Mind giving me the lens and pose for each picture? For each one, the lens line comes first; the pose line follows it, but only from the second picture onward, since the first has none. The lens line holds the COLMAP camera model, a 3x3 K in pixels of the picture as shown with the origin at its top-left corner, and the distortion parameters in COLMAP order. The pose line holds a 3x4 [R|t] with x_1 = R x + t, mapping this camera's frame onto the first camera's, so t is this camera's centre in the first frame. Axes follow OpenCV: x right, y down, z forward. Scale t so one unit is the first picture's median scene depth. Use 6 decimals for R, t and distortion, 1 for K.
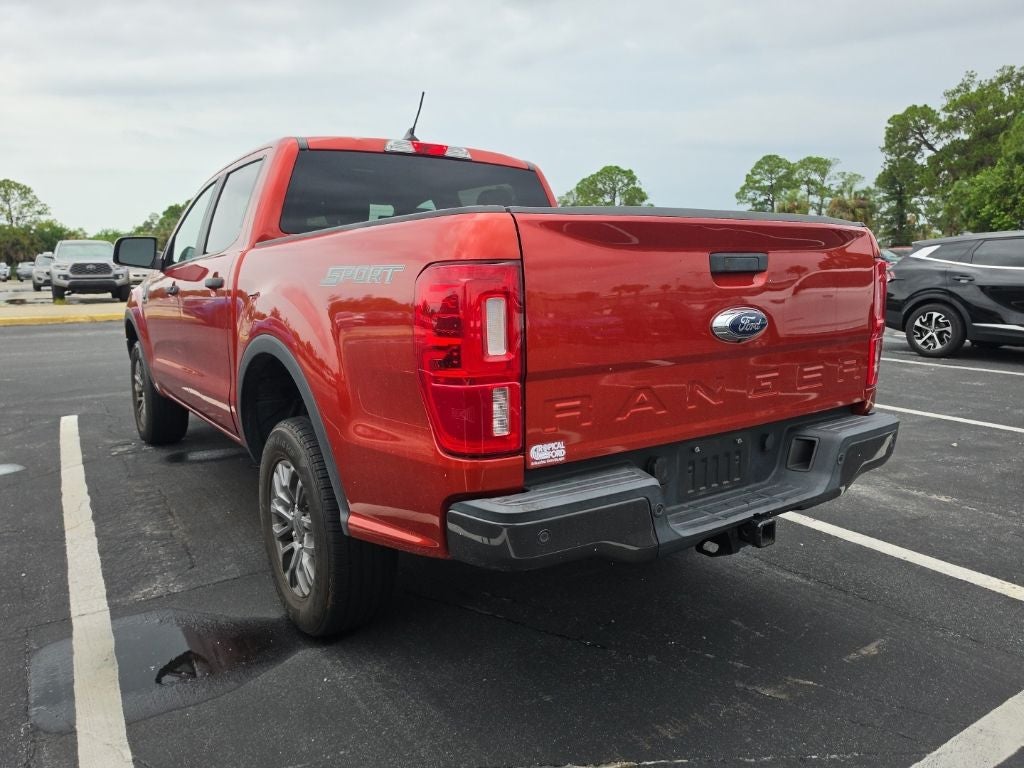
lens RADIAL K [[723.2, 0, 514.6], [0, 723.2, 390.2], [0, 0, 1]] dist [0.010894, -0.027686]
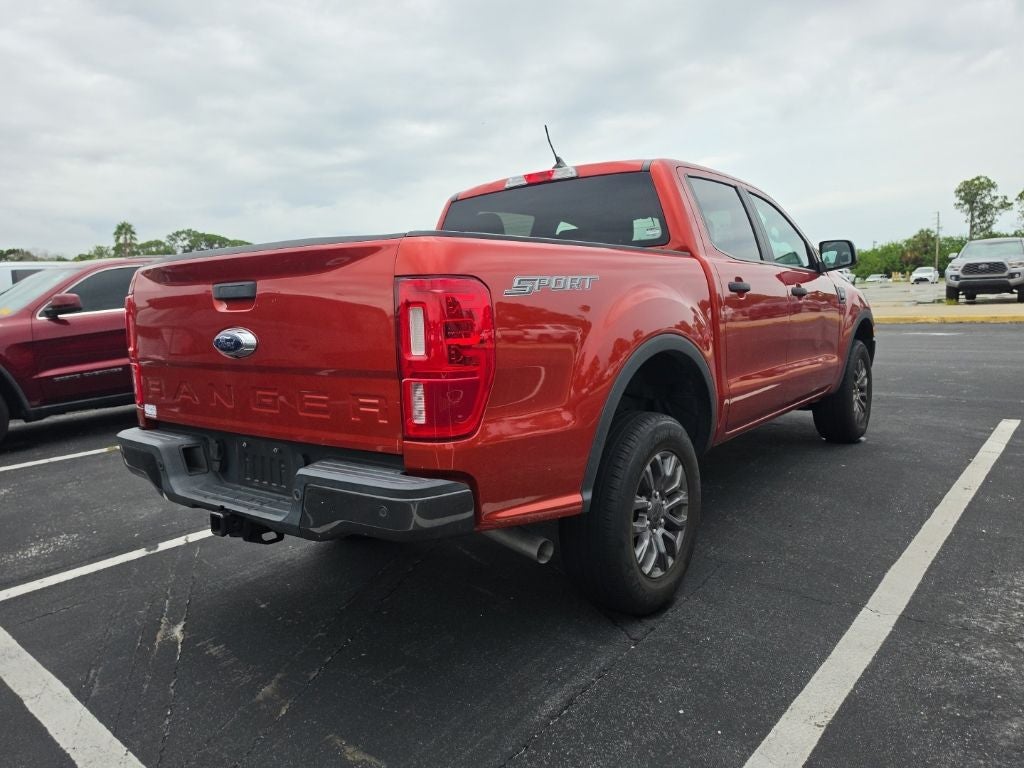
lens RADIAL K [[723.2, 0, 511.0], [0, 723.2, 378.2], [0, 0, 1]] dist [0.010894, -0.027686]
pose [[0.275395, 0.103981, -0.955691, 1.047914], [-0.115565, 0.990505, 0.074467, -0.116771], [0.954360, 0.089937, 0.284797, 0.737273]]
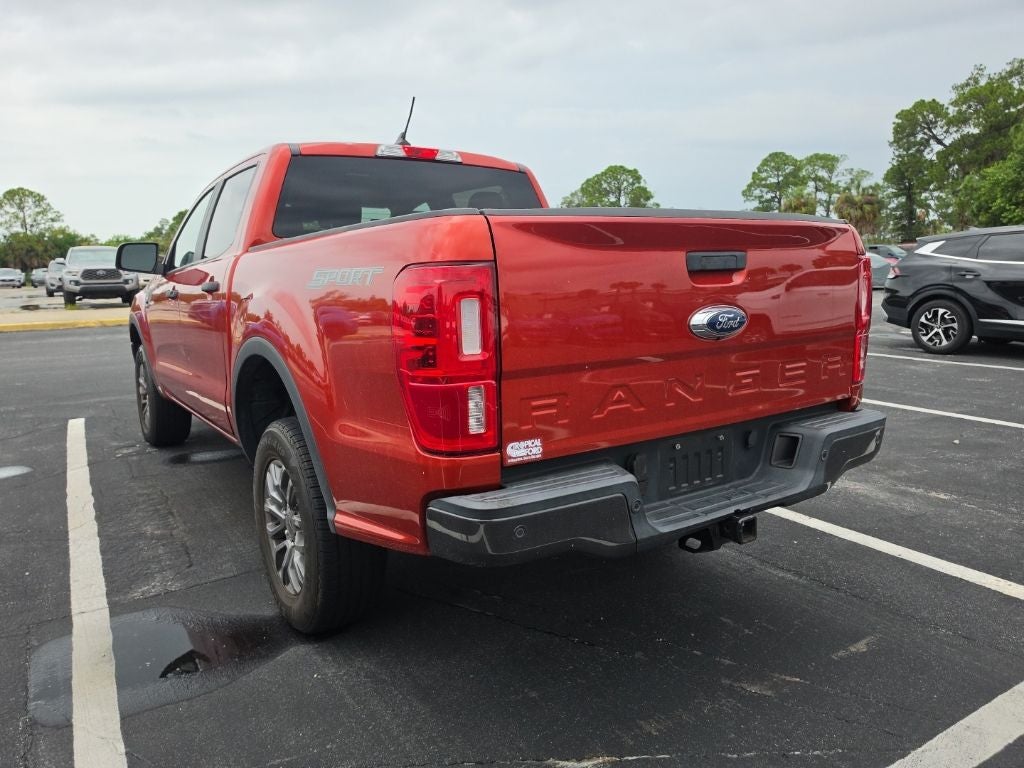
lens RADIAL K [[723.2, 0, 504.1], [0, 723.2, 384.5], [0, 0, 1]] dist [0.010894, -0.027686]
pose [[0.999662, -0.008005, -0.024715, 0.024406], [0.007786, 0.999930, -0.008942, 0.001802], [0.024784, 0.008747, 0.999655, -0.010005]]
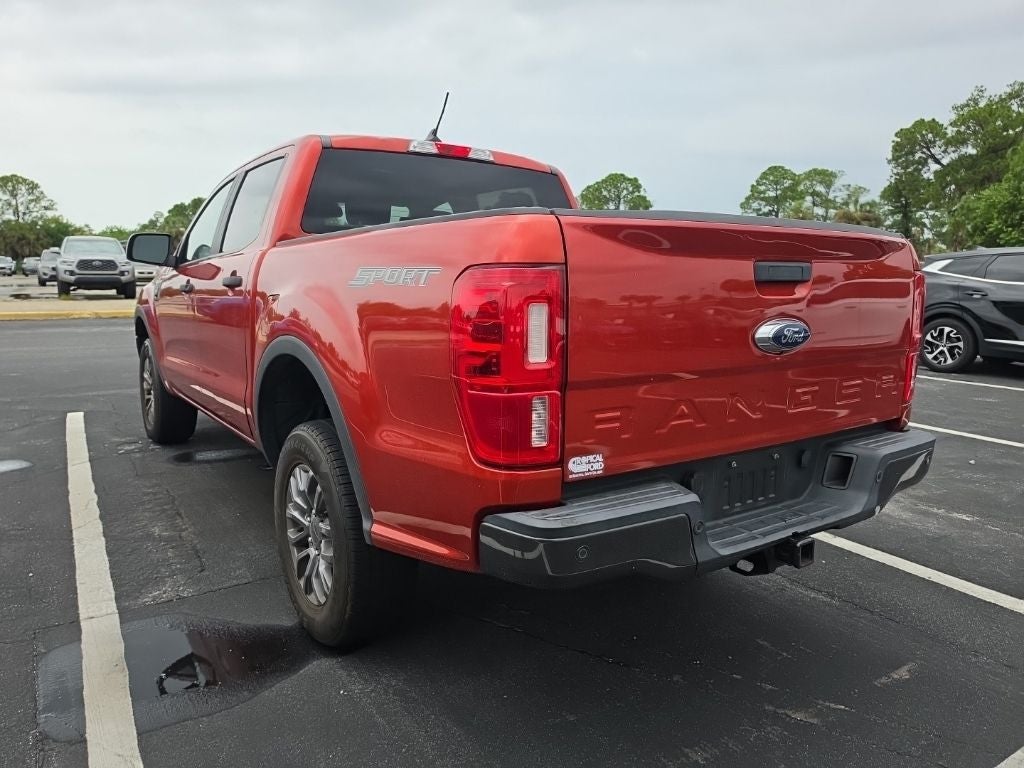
lens RADIAL K [[723.2, 0, 510.0], [0, 723.2, 390.7], [0, 0, 1]] dist [0.010894, -0.027686]
pose [[0.999739, 0.022139, -0.005636, -0.029752], [-0.022175, 0.999733, -0.006472, -0.002325], [0.005491, 0.006595, 0.999963, 0.020714]]
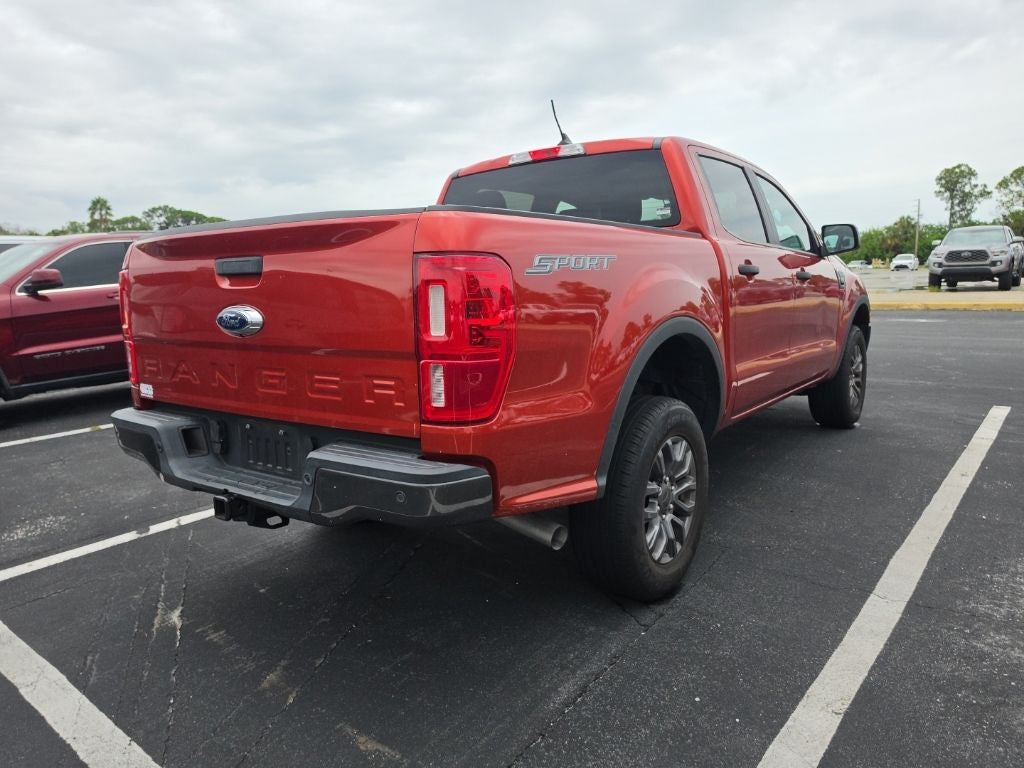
lens RADIAL K [[723.2, 0, 509.6], [0, 723.2, 381.1], [0, 0, 1]] dist [0.010894, -0.027686]
pose [[0.298202, 0.133682, -0.945095, 1.017329], [-0.126956, 0.986901, 0.099537, -0.110493], [0.946022, 0.090304, 0.311268, 0.709465]]
